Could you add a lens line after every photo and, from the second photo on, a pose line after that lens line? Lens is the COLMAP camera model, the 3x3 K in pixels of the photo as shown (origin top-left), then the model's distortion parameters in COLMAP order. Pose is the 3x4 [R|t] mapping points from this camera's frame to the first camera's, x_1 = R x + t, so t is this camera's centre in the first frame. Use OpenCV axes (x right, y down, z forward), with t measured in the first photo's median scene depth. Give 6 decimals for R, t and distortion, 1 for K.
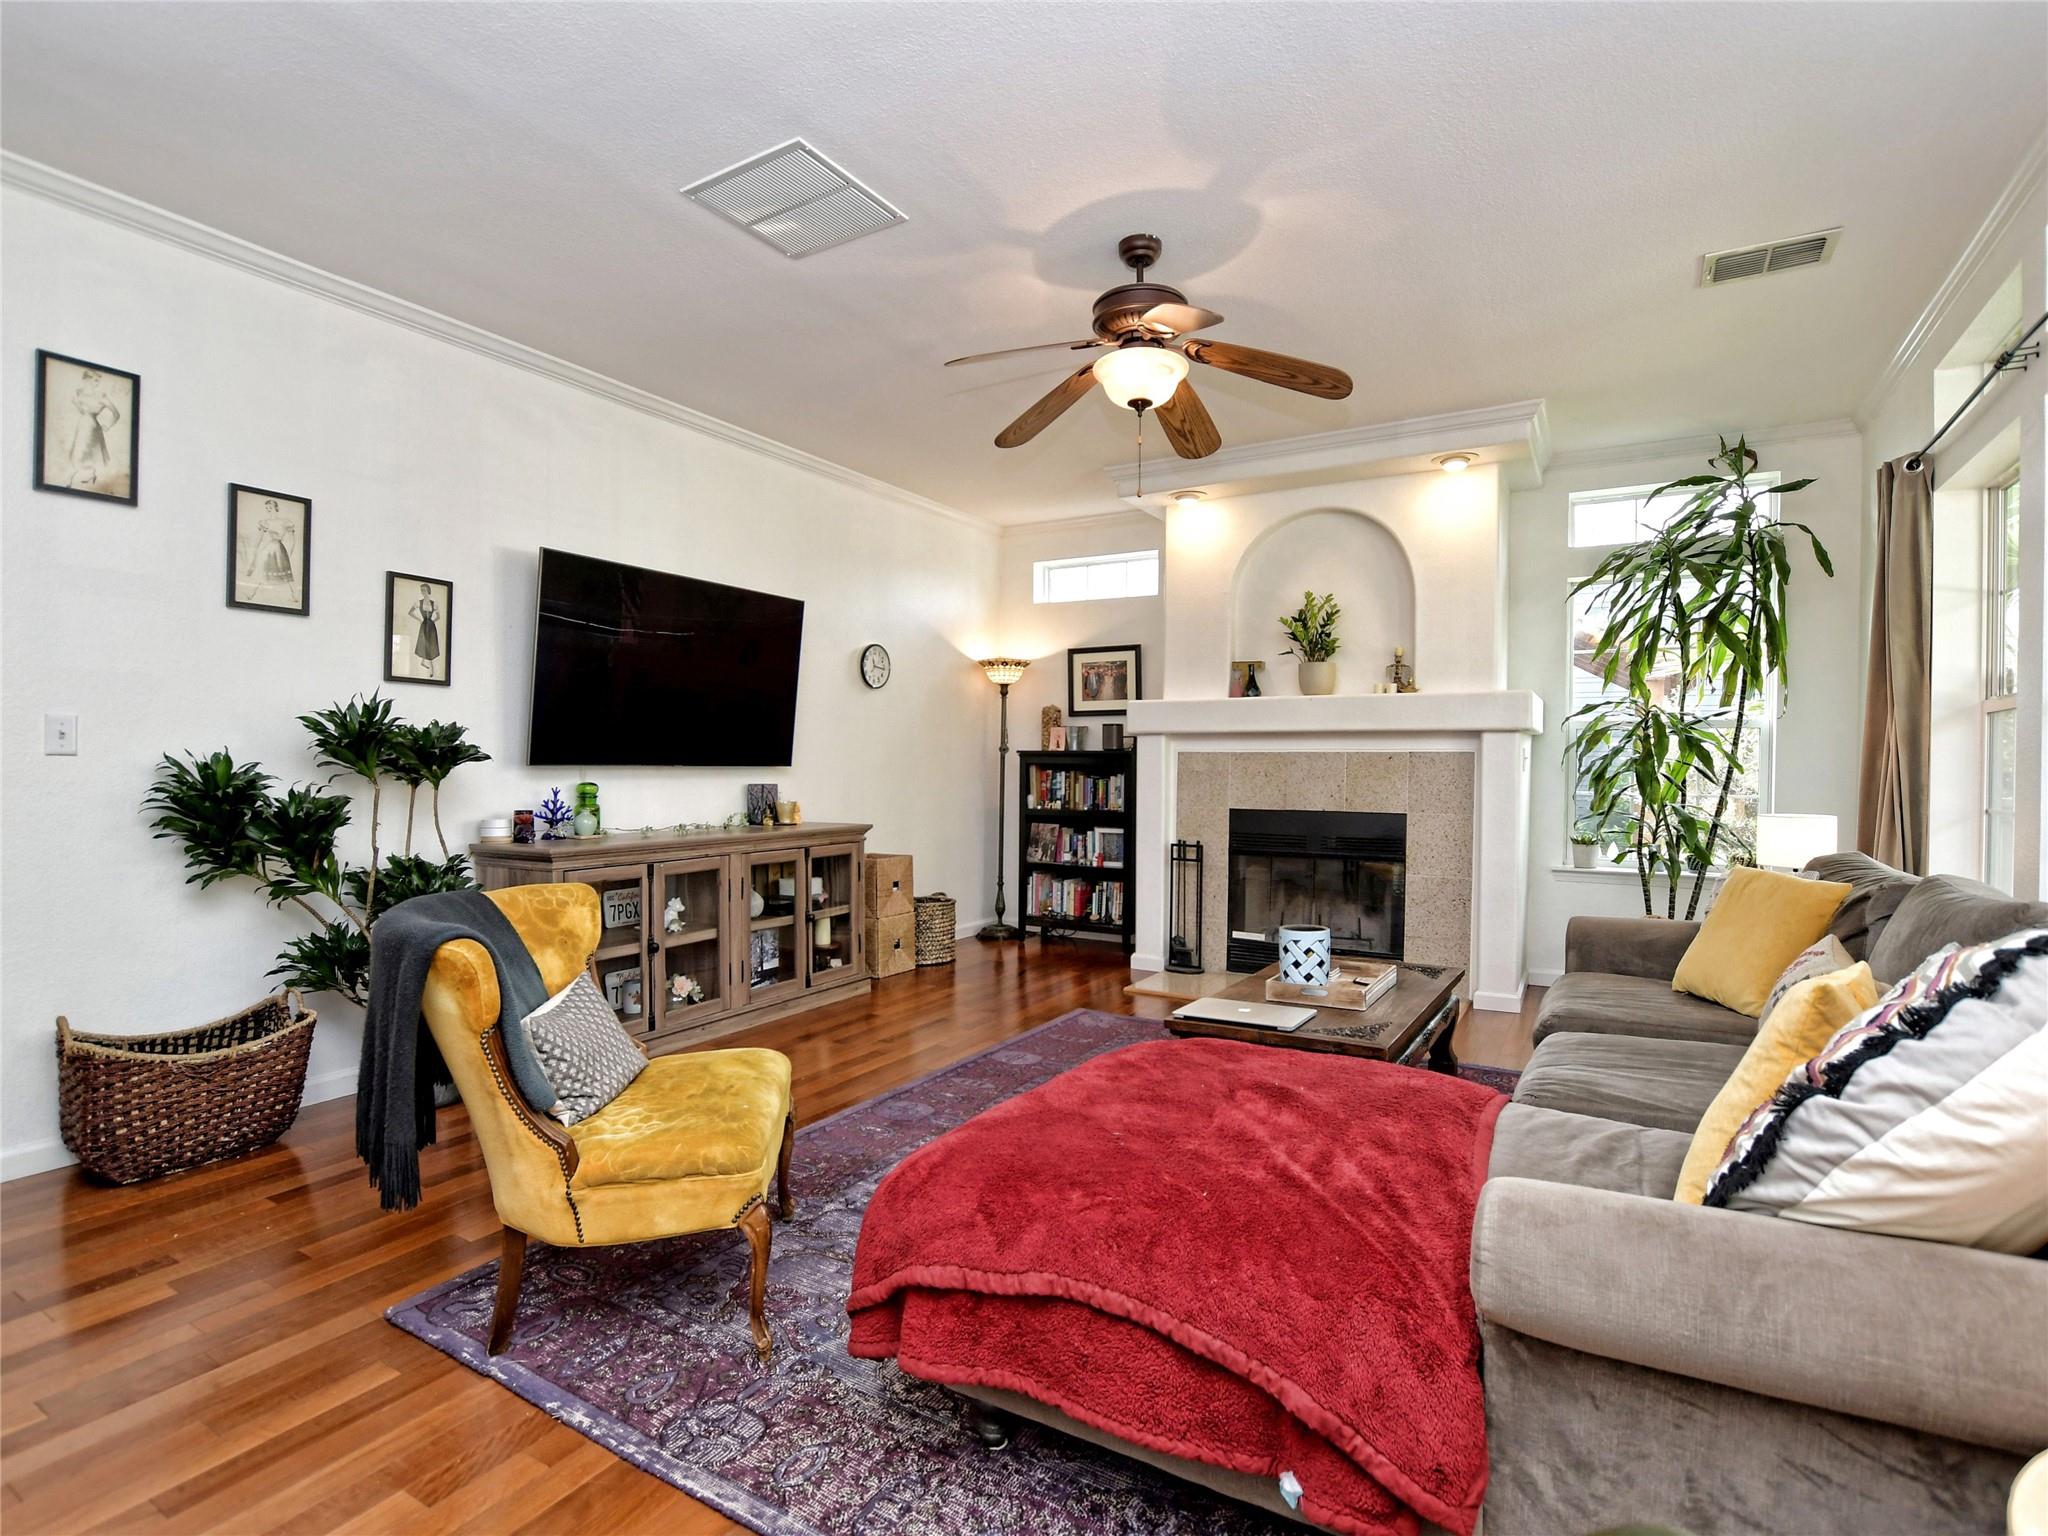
lens RADIAL K [[1005.0, 0, 1024.0], [0, 1005.0, 768.0], [0, 0, 1]] dist [-0.024923, 0.000169]
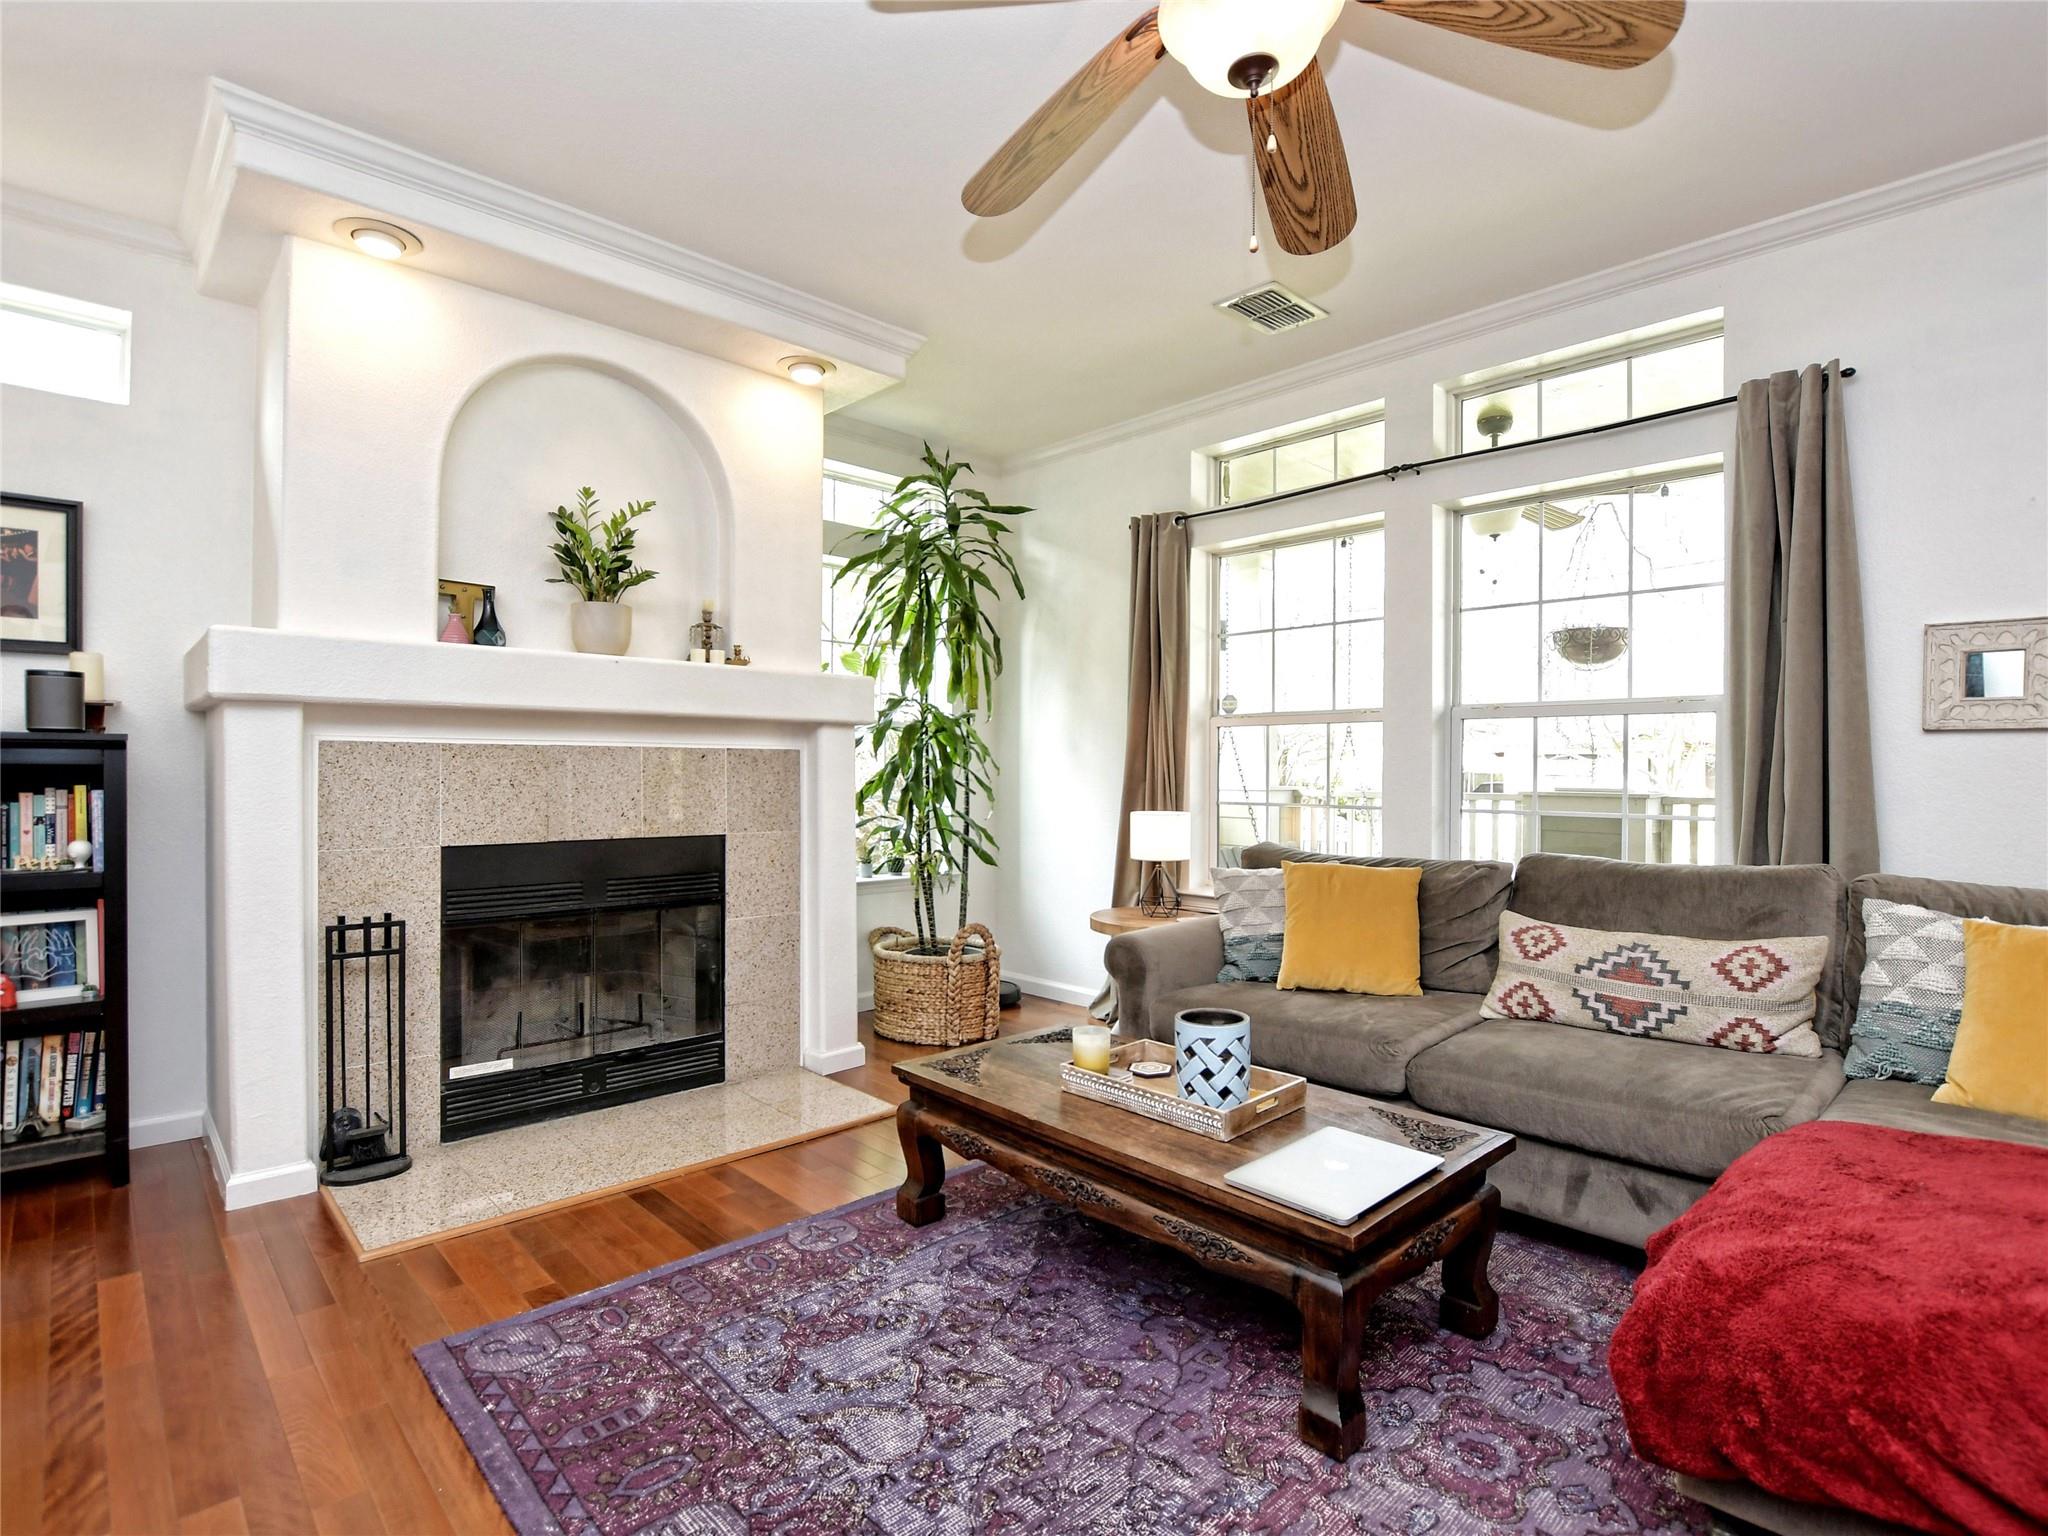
lens RADIAL K [[1005.0, 0, 1024.0], [0, 1005.0, 768.0], [0, 0, 1]] dist [-0.024923, 0.000169]
pose [[0.284884, -0.005644, 0.958545, -0.245872], [-0.001670, 0.999978, 0.006384, -0.007110], [-0.958561, -0.003420, 0.284868, 0.591158]]
